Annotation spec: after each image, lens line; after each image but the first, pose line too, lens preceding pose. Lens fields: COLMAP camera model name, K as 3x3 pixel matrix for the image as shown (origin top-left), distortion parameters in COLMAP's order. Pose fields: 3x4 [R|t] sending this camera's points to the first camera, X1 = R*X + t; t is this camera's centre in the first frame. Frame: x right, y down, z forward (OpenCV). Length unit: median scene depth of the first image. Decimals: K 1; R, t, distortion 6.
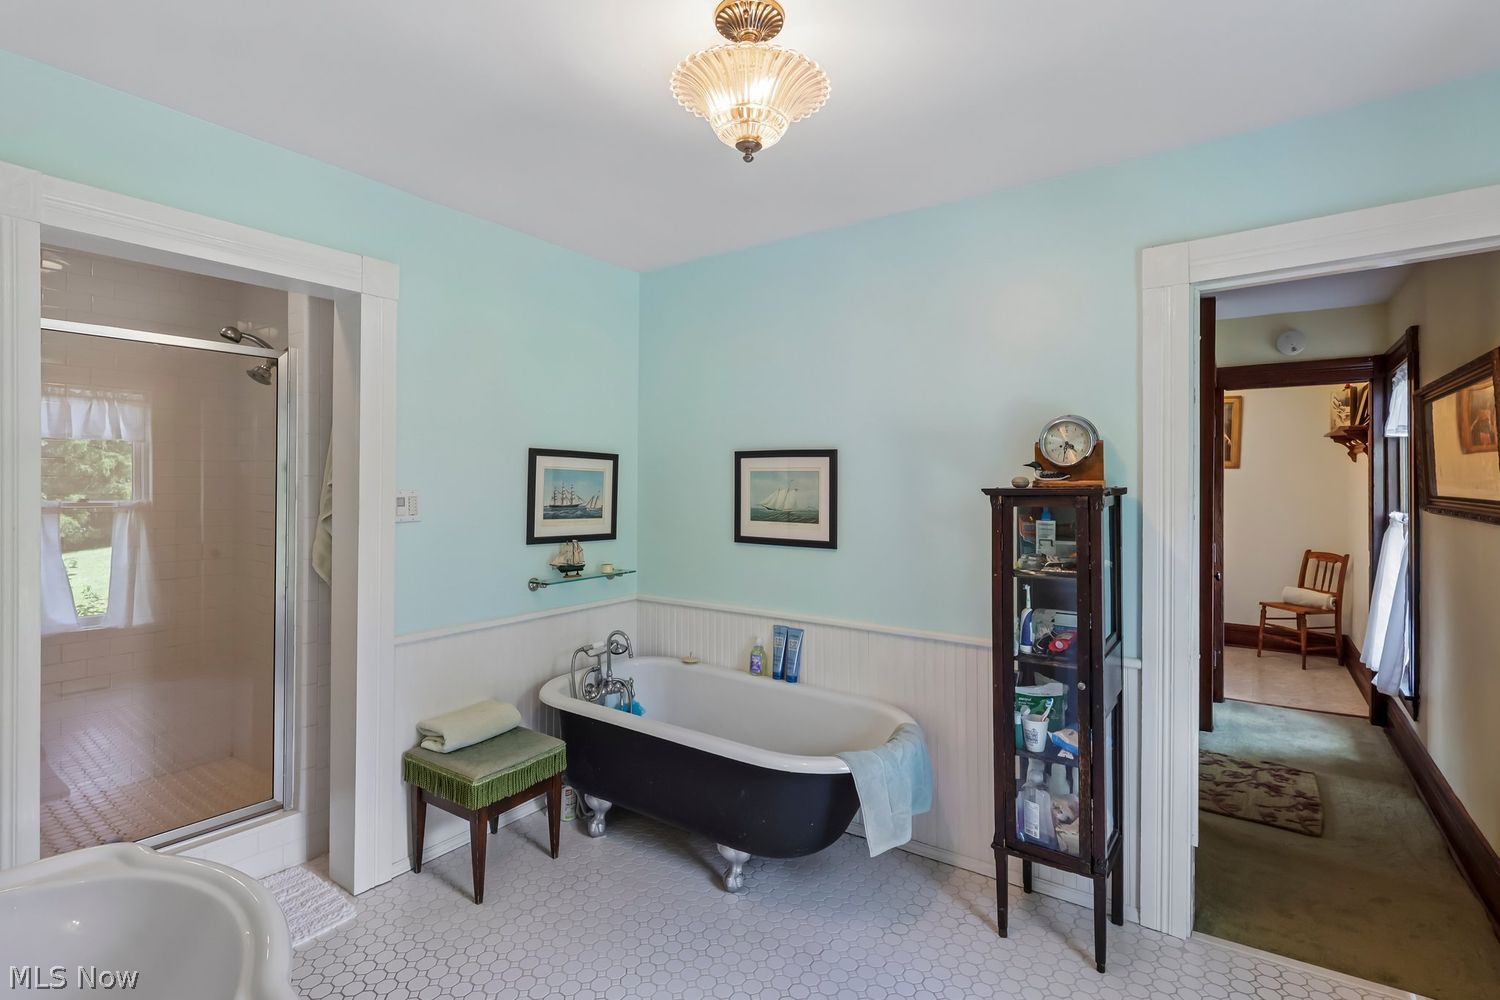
lens RADIAL K [[718.7, 0, 753.6], [0, 718.7, 490.2], [0, 0, 1]] dist [-0.003981, 0.001384]
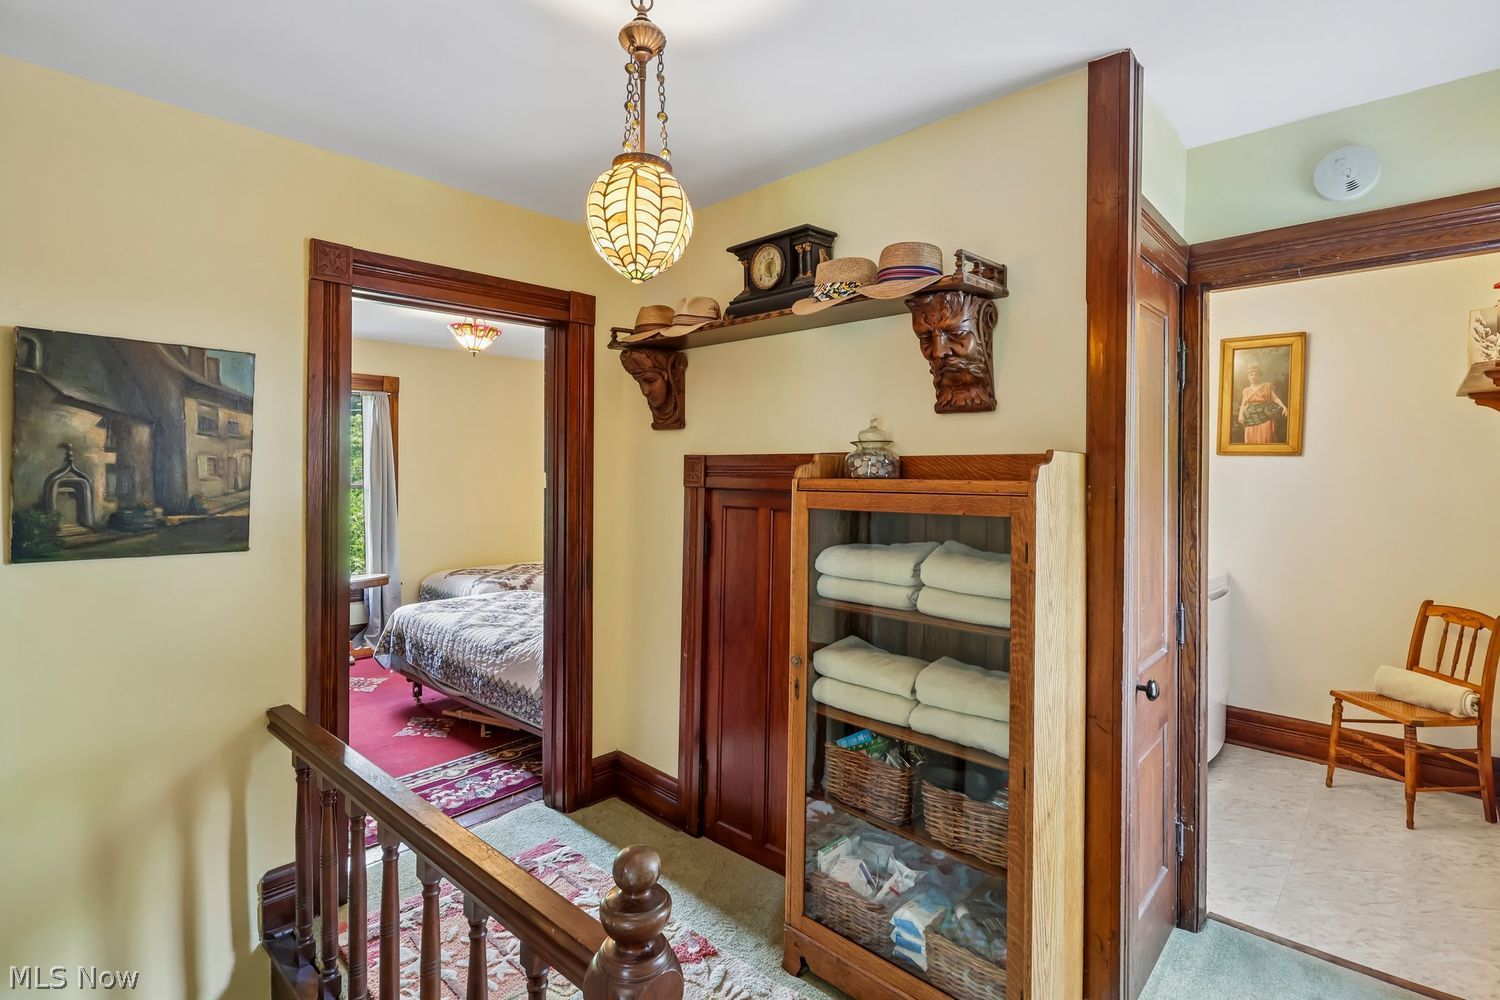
lens RADIAL K [[718.7, 0, 747.2], [0, 718.7, 477.5], [0, 0, 1]] dist [-0.003981, 0.001384]
pose [[0.990352, 0.004011, -0.138520, 0.213702], [-0.003160, 0.999975, 0.006363, -0.010099], [0.138542, -0.005864, 0.990339, 0.245342]]
